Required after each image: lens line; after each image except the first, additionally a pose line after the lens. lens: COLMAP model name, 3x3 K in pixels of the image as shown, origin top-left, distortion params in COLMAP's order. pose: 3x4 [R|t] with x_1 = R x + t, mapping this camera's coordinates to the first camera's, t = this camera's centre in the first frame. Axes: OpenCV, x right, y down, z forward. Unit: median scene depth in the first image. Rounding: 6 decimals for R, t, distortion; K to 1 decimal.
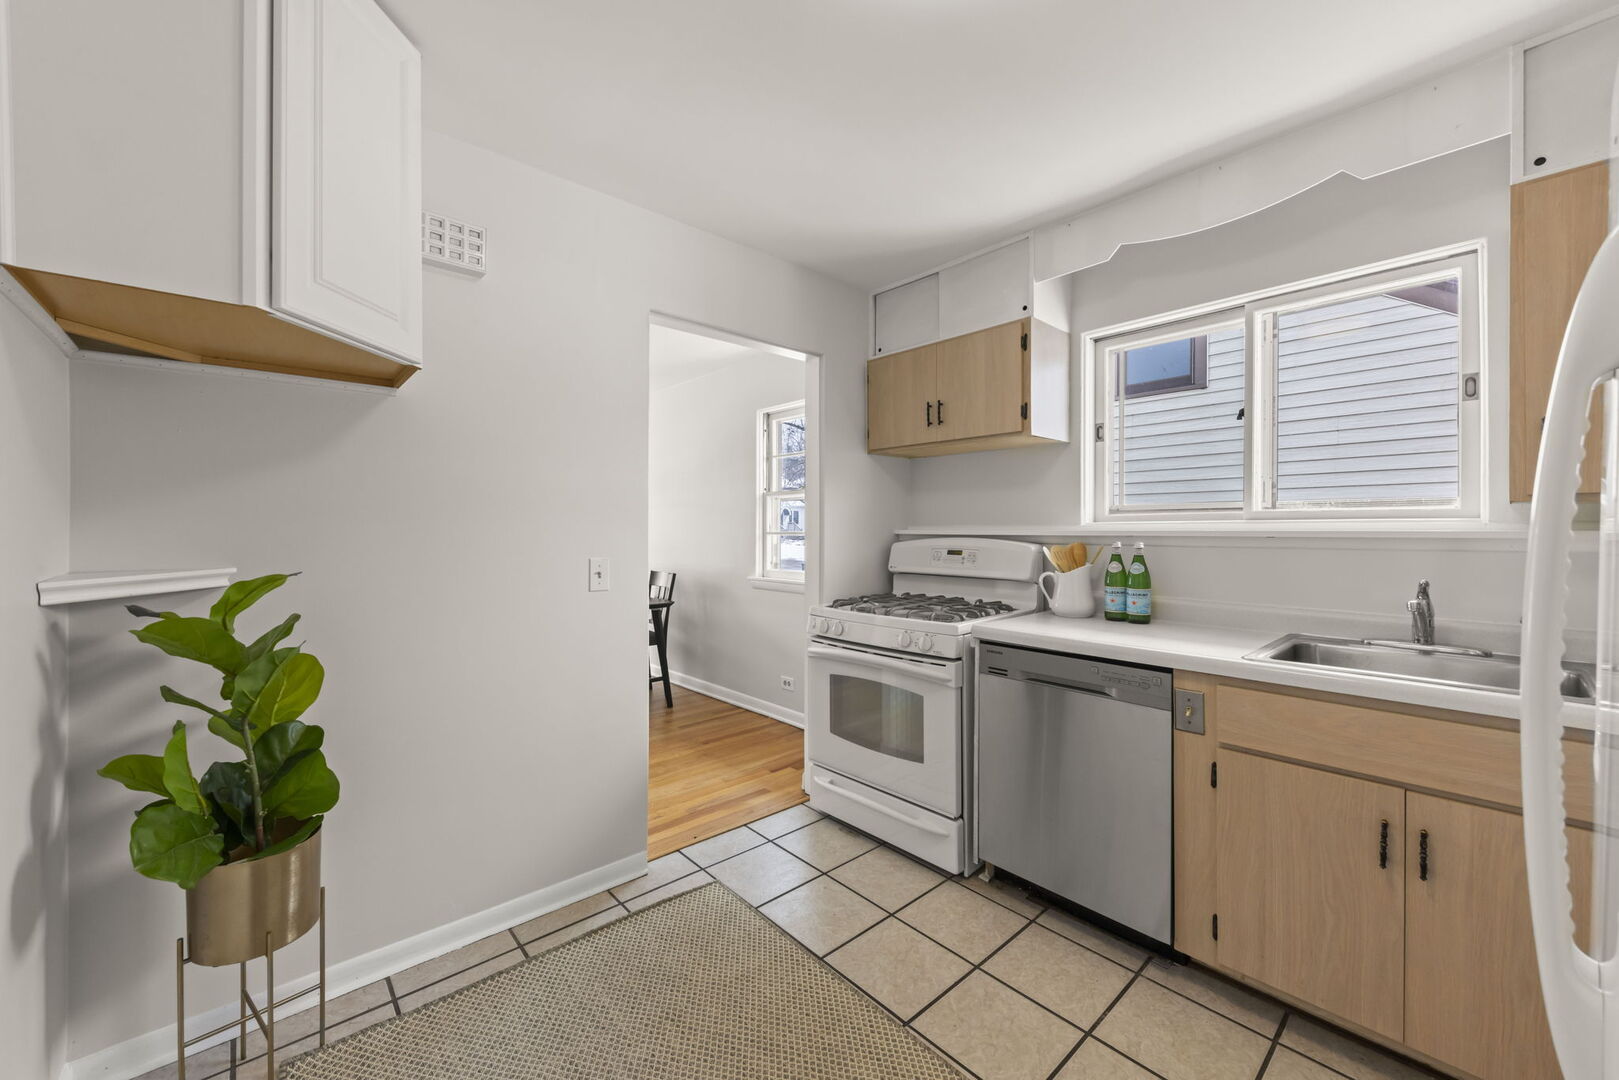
lens RADIAL K [[632.3, 0, 806.9], [0, 632.3, 531.2], [0, 0, 1]] dist [0.000532, 0.000056]
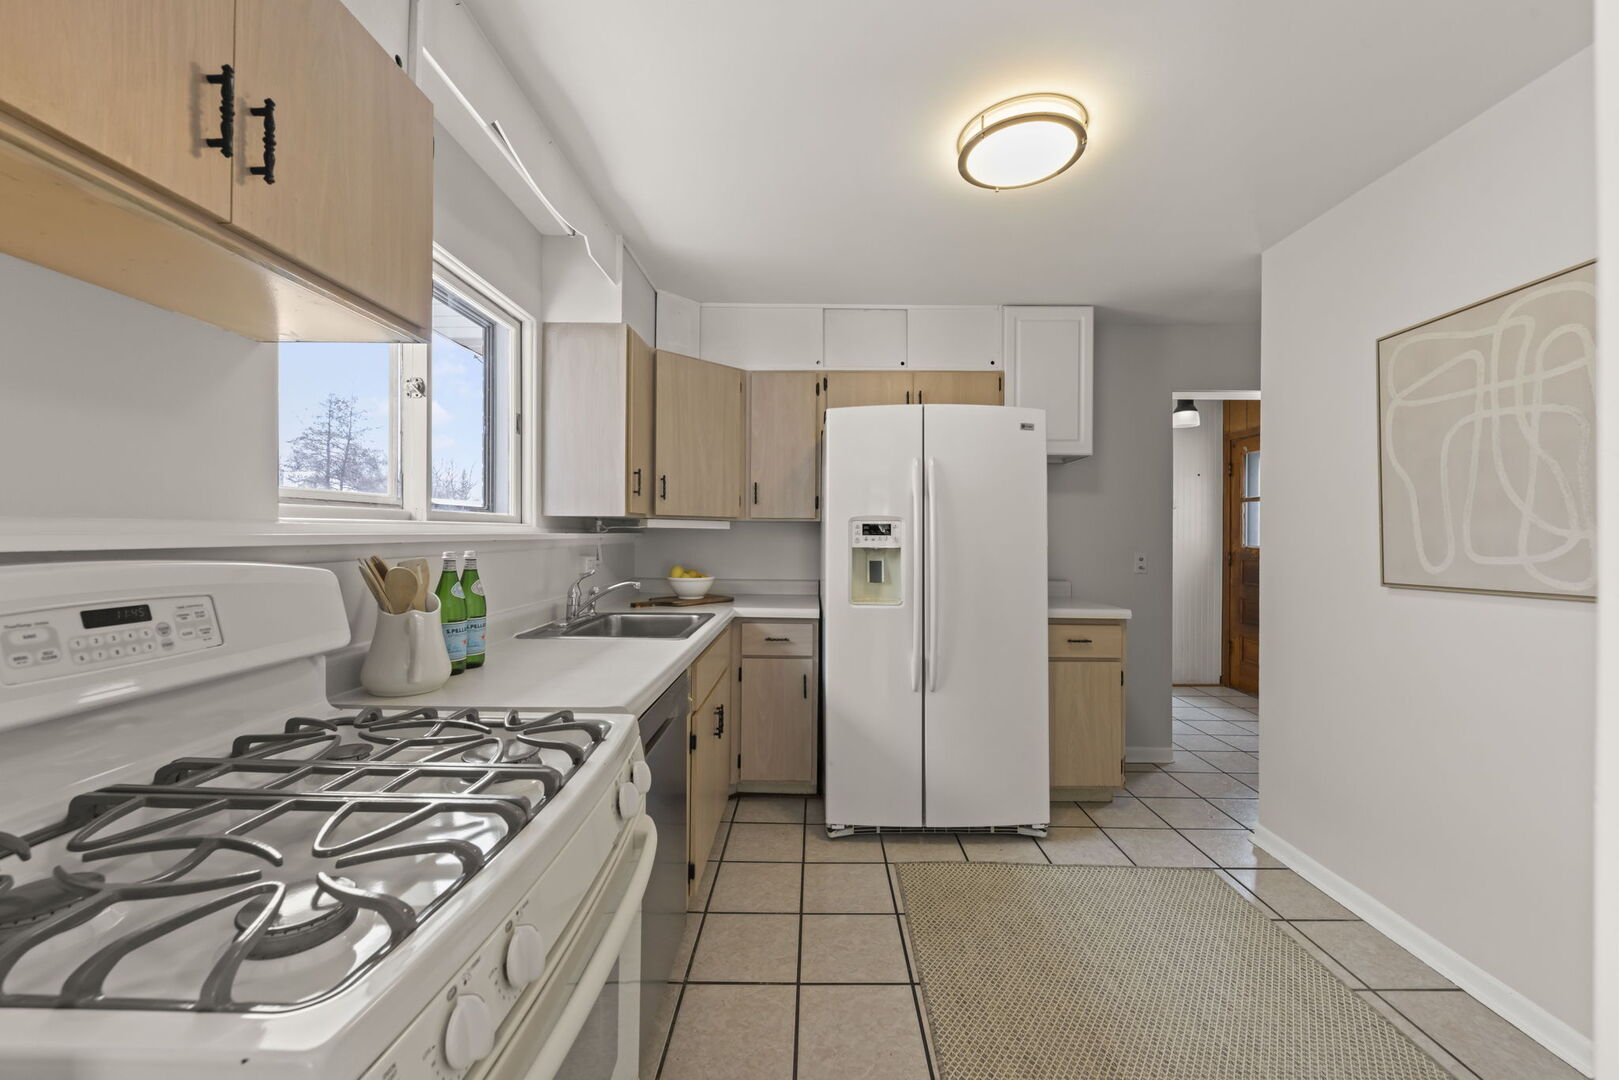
lens RADIAL K [[632.3, 0, 806.9], [0, 632.3, 531.2], [0, 0, 1]] dist [0.000532, 0.000056]
pose [[-0.741180, -0.005494, 0.671284, -0.182971], [-0.003563, 0.999985, 0.004251, -0.005639], [-0.671297, 0.000759, -0.741188, 1.067003]]
